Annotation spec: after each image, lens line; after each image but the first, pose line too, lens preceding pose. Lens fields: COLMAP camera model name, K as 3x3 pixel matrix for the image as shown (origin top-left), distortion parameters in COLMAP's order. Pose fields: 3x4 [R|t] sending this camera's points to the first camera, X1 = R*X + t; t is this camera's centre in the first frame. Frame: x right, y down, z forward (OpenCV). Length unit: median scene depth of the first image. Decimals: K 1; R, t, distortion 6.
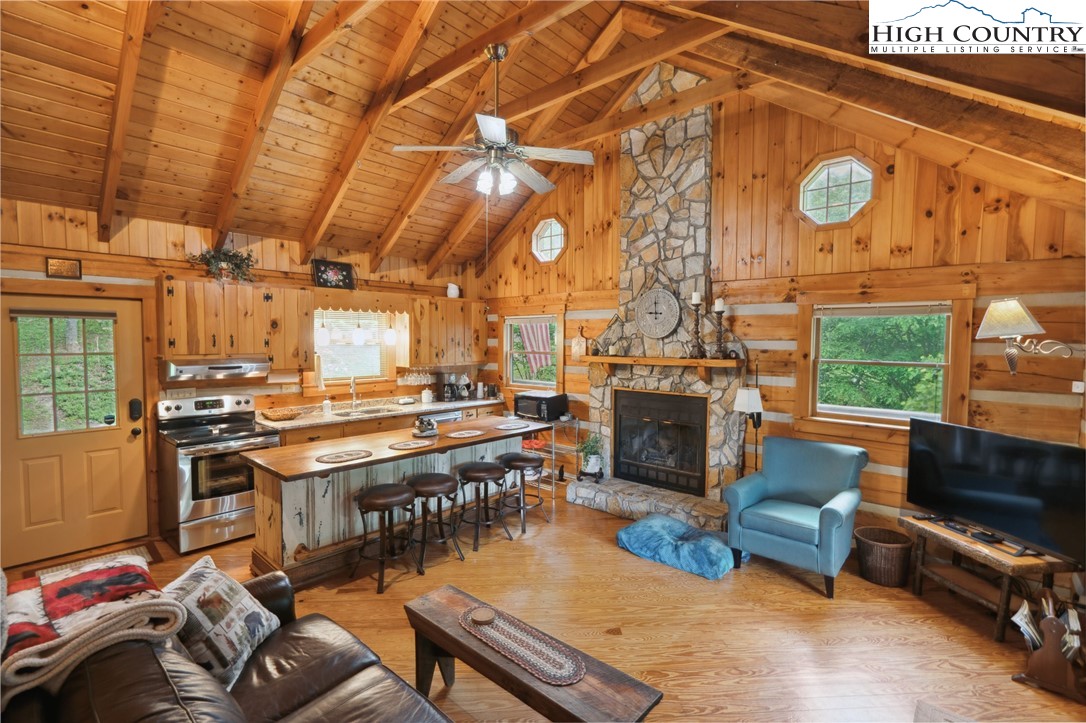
lens RADIAL K [[508.4, 0, 541.2], [0, 508.4, 360.7], [0, 0, 1]] dist [-0.002518, 0.005609]
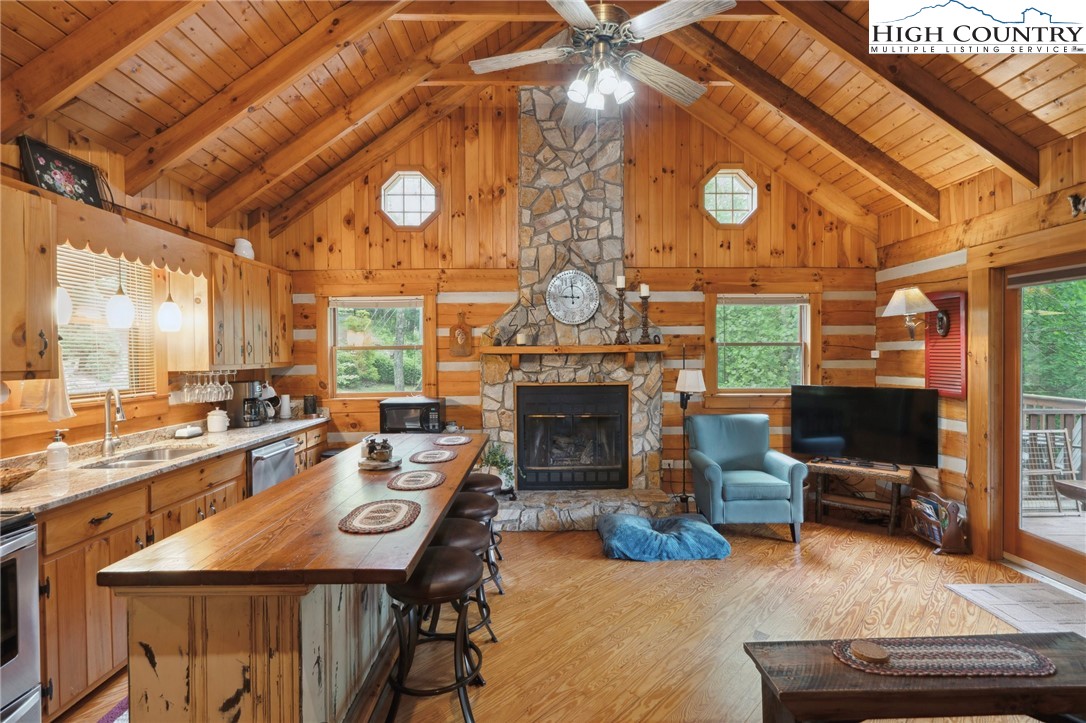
lens RADIAL K [[524.3, 0, 549.9], [0, 524.3, 359.1], [0, 0, 1]] dist [-0.004446, 0.001516]
pose [[0.722530, -0.019798, 0.691056, -0.457831], [0.045997, 0.998752, -0.019479, 0.034258], [-0.689808, 0.045861, 0.722539, 0.357573]]
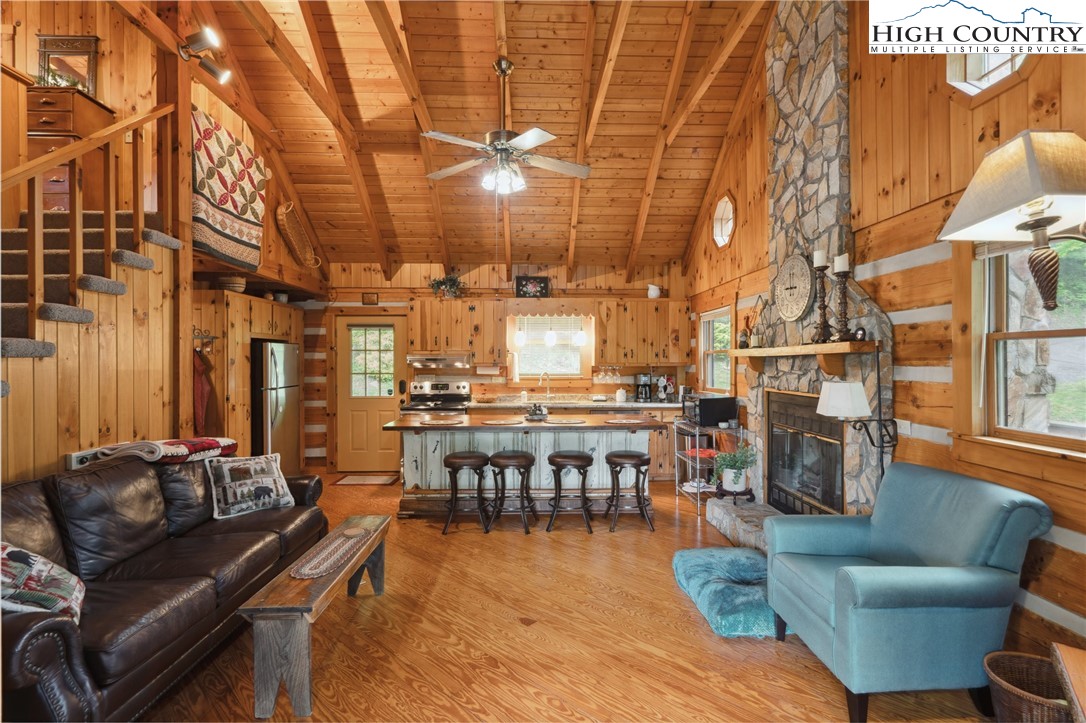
lens RADIAL K [[508.4, 0, 541.2], [0, 508.4, 360.7], [0, 0, 1]] dist [-0.002518, 0.005609]
pose [[0.678793, -0.008022, -0.734286, 0.529897], [-0.029745, 0.998819, -0.038409, 0.054609], [0.733727, 0.047913, 0.677753, 0.223918]]
